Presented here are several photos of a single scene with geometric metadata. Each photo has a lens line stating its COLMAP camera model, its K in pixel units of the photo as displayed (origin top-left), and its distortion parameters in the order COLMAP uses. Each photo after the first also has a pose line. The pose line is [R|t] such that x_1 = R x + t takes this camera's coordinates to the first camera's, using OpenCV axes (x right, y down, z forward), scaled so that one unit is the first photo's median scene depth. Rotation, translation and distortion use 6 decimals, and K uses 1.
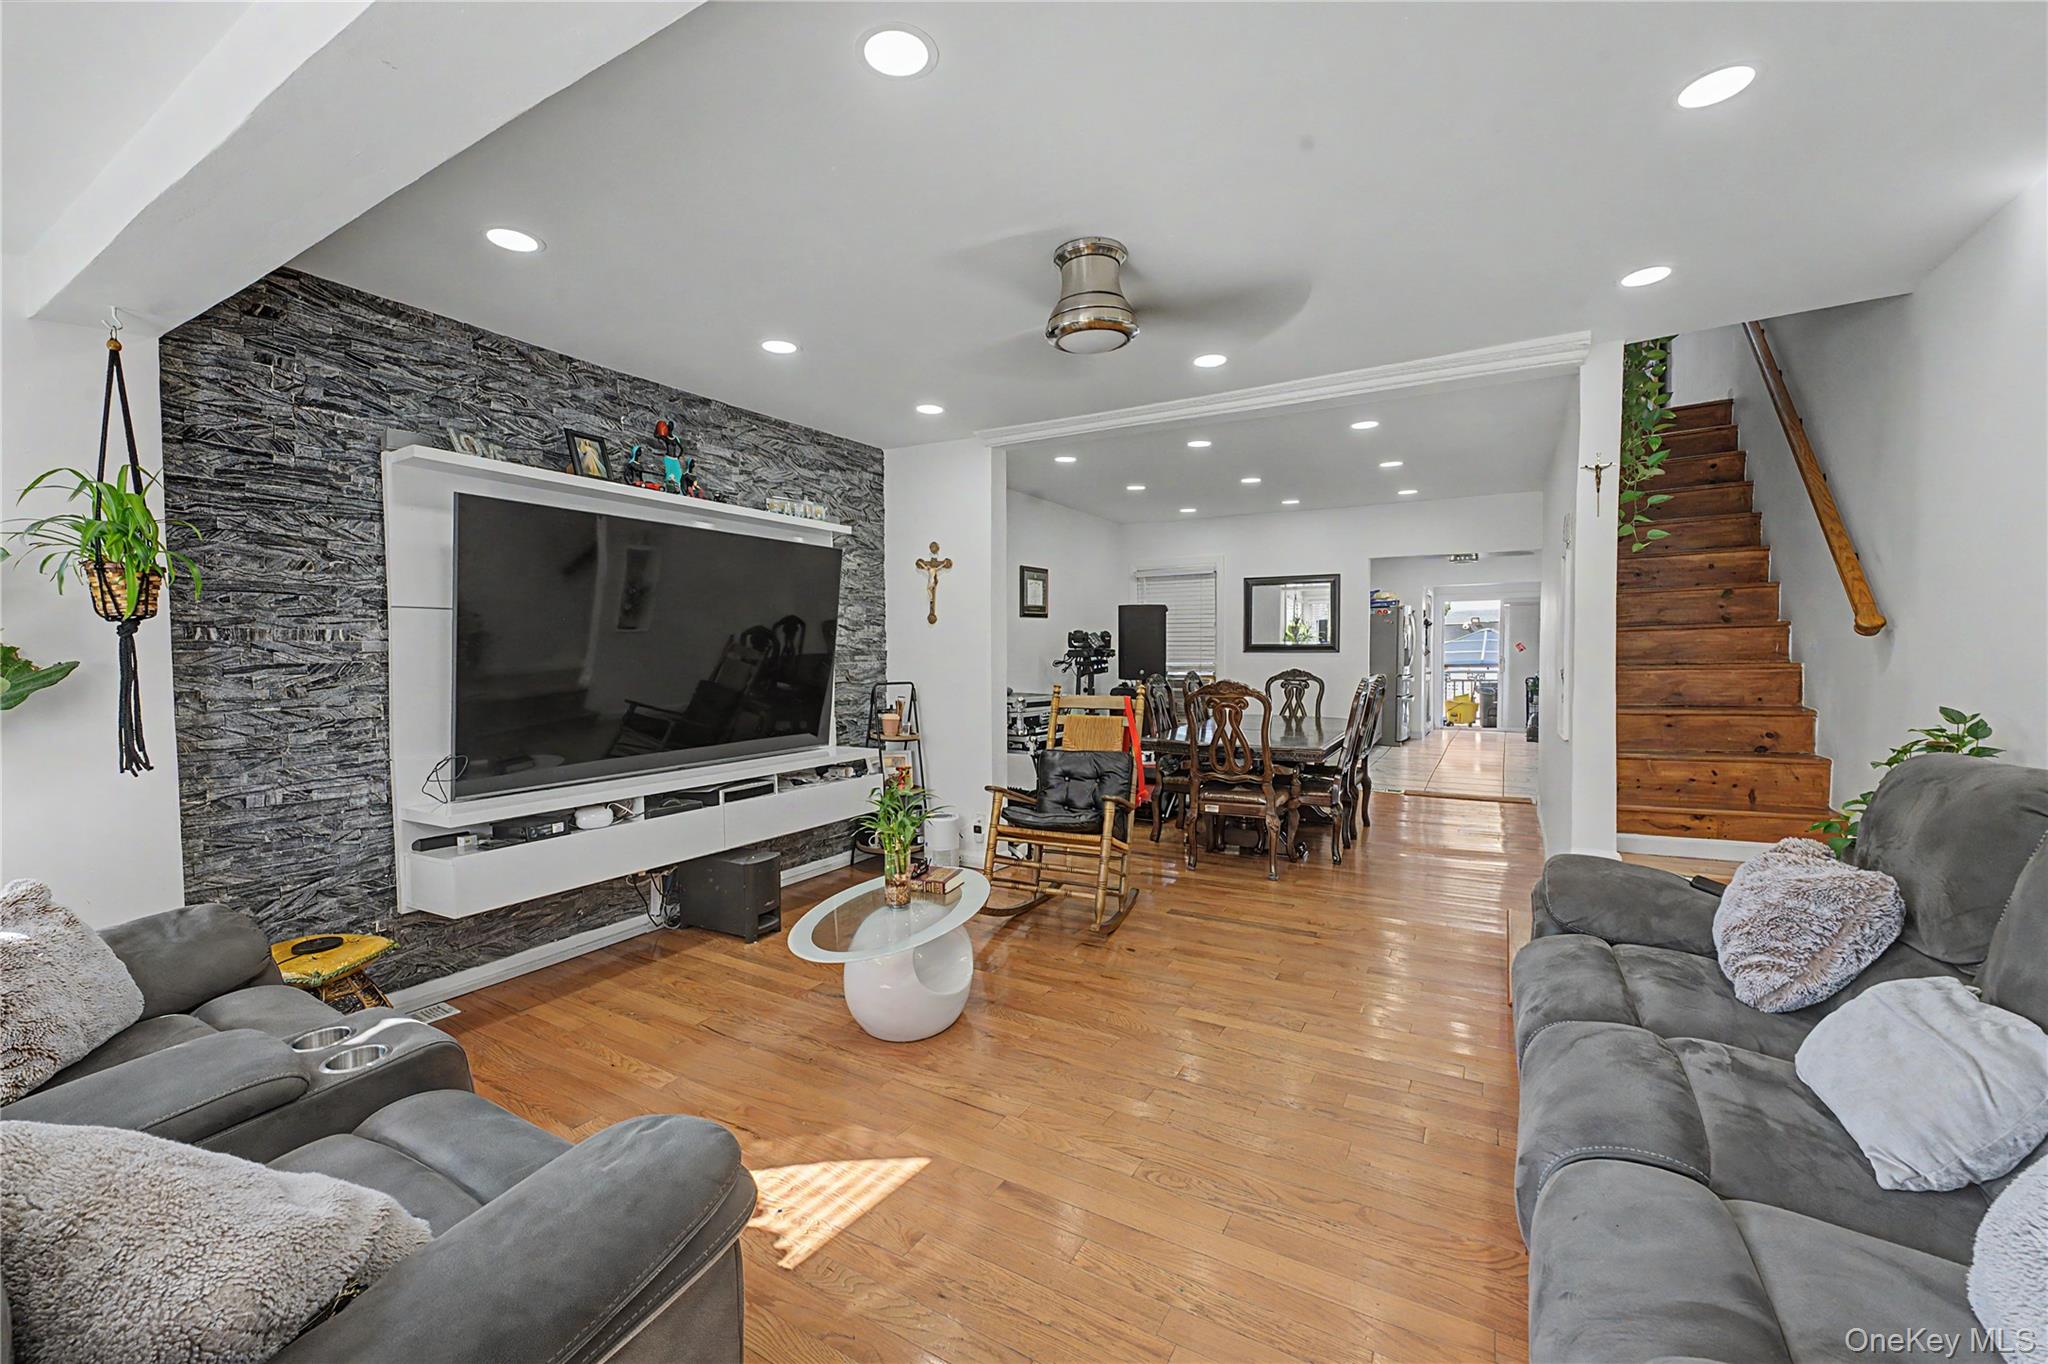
lens RADIAL K [[811.4, 0, 1024.0], [0, 811.4, 682.0], [0, 0, 1]] dist [-0.000208, -0.000070]
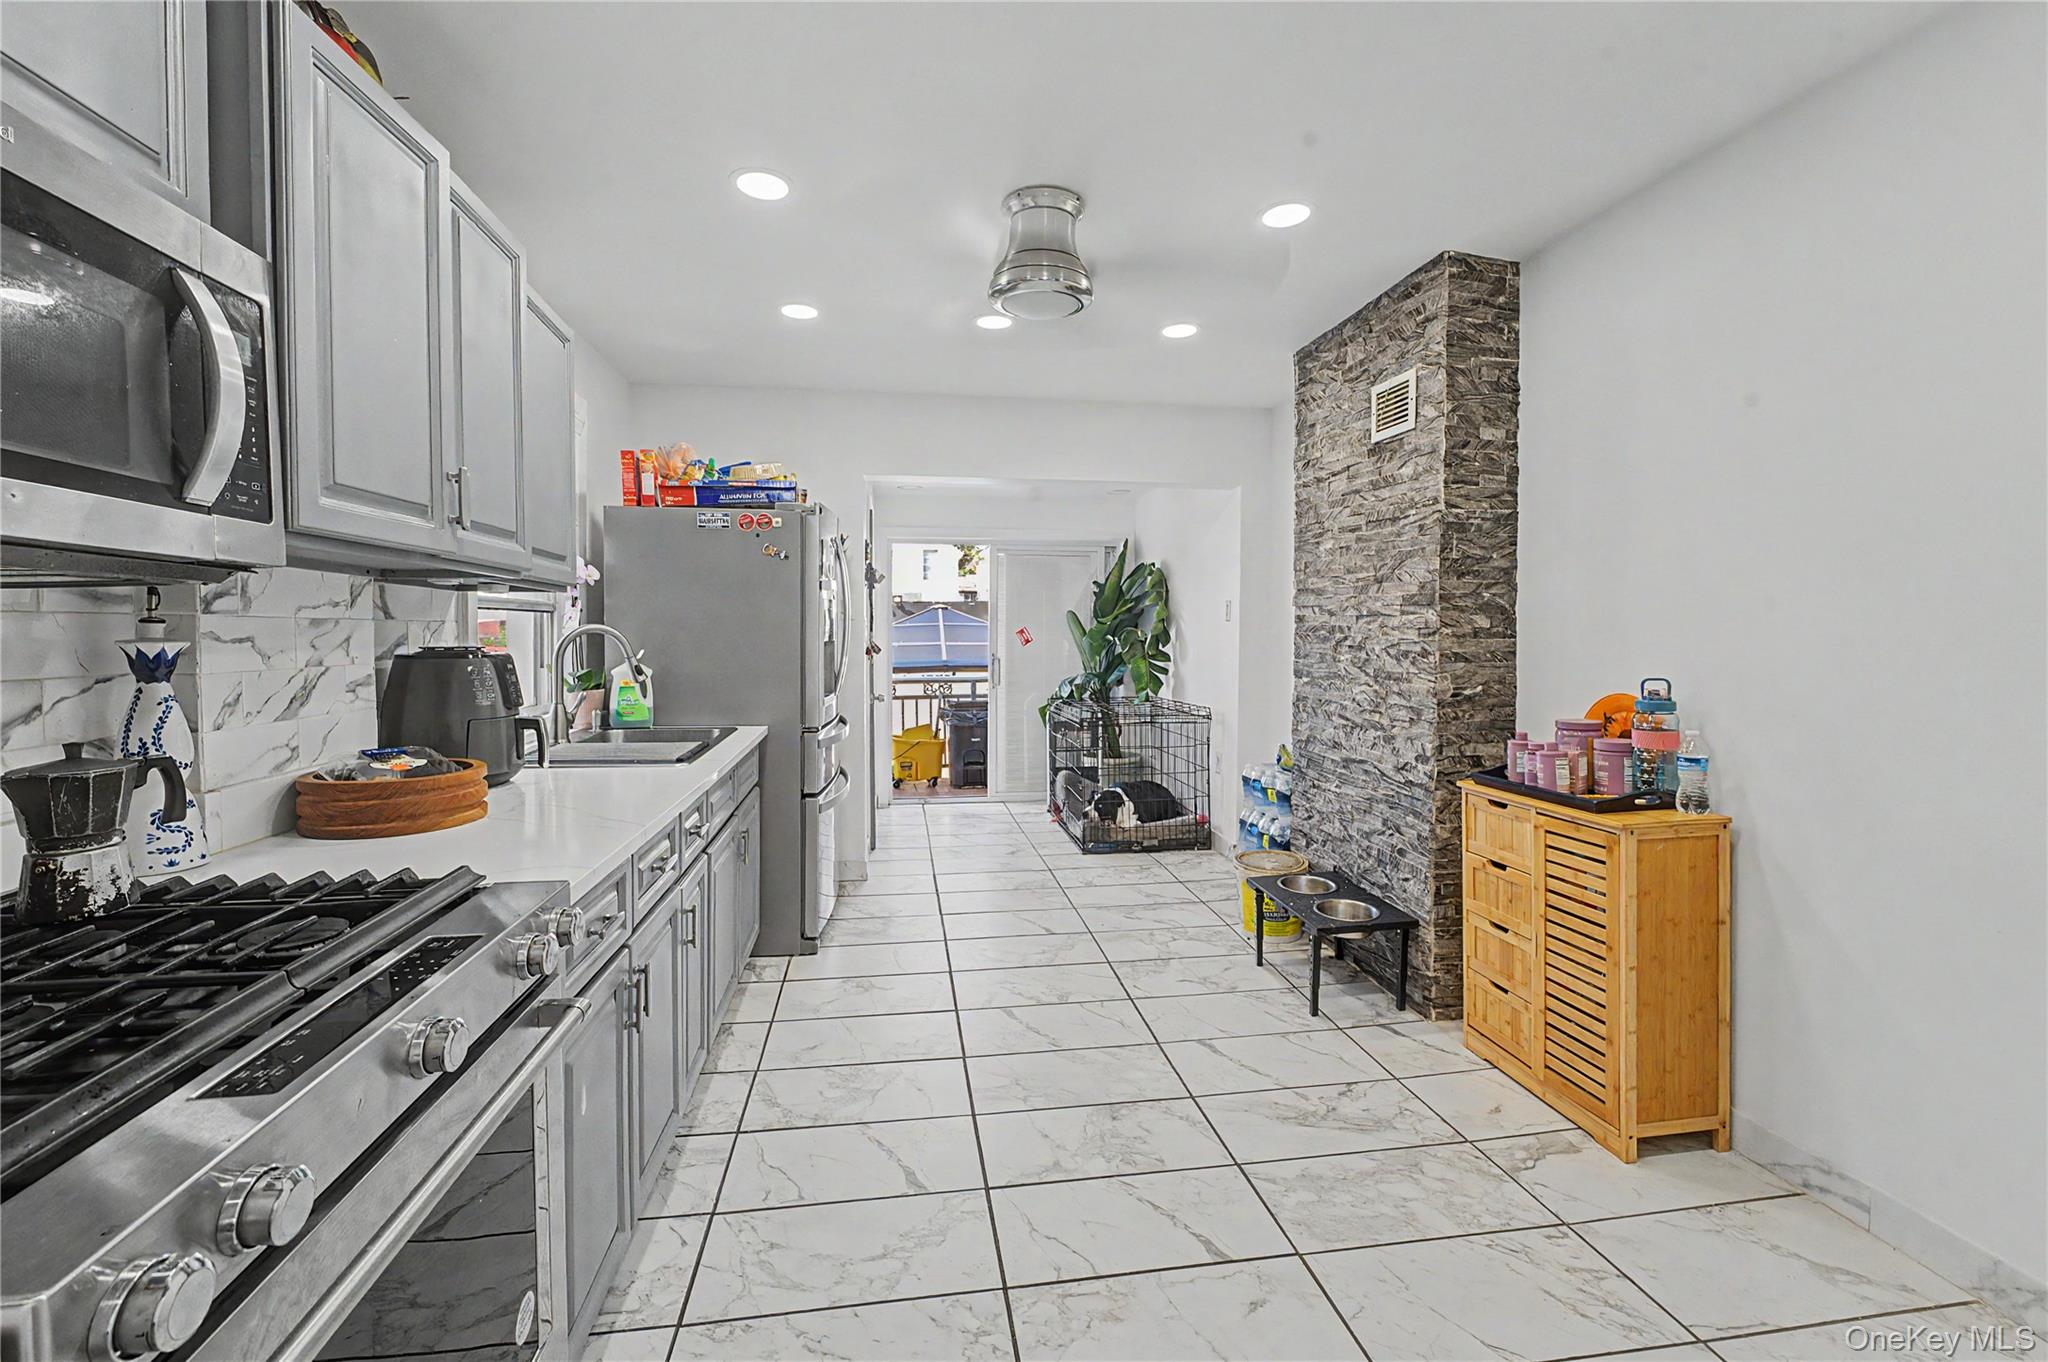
lens RADIAL K [[838.1, 0, 1014.6], [0, 838.1, 669.1], [0, 0, 1]] dist [-0.000148, 0.000048]
pose [[0.776959, -0.021645, 0.629179, 0.724503], [0.021892, 0.999733, 0.007359, -0.070177], [-0.629170, 0.008056, 0.777226, 1.578087]]
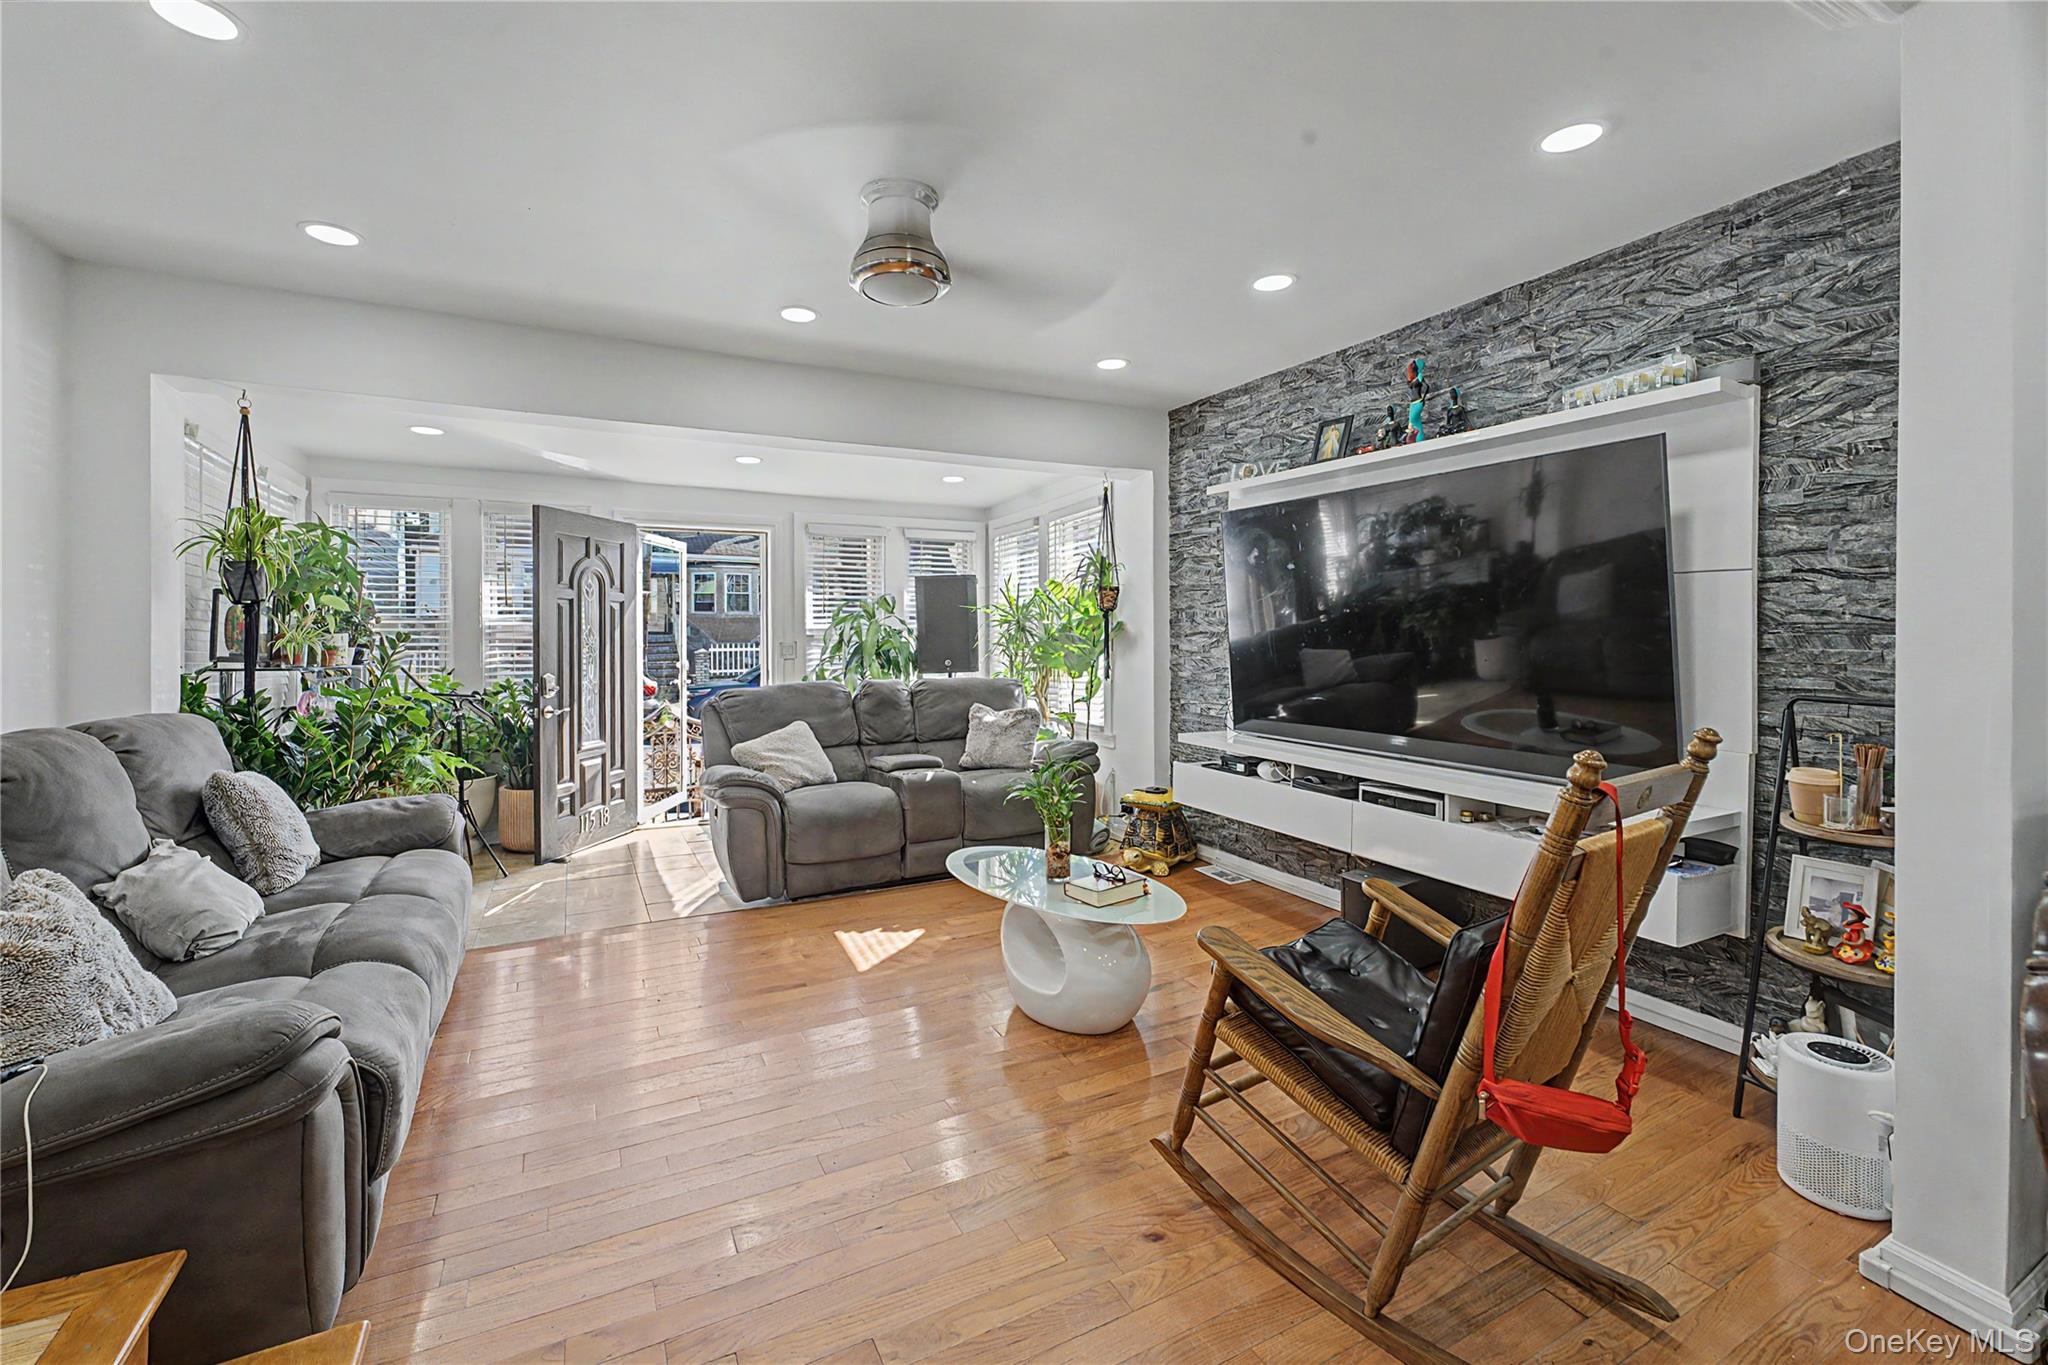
lens RADIAL K [[851.3, 0, 1004.5], [0, 851.3, 649.8], [0, 0, 1]] dist [0.000984, 0.000151]
pose [[-0.531398, 0.024445, -0.846770, 0.468179], [-0.033198, 0.998215, 0.049651, -0.034009], [0.846472, 0.054495, -0.529638, 0.909021]]
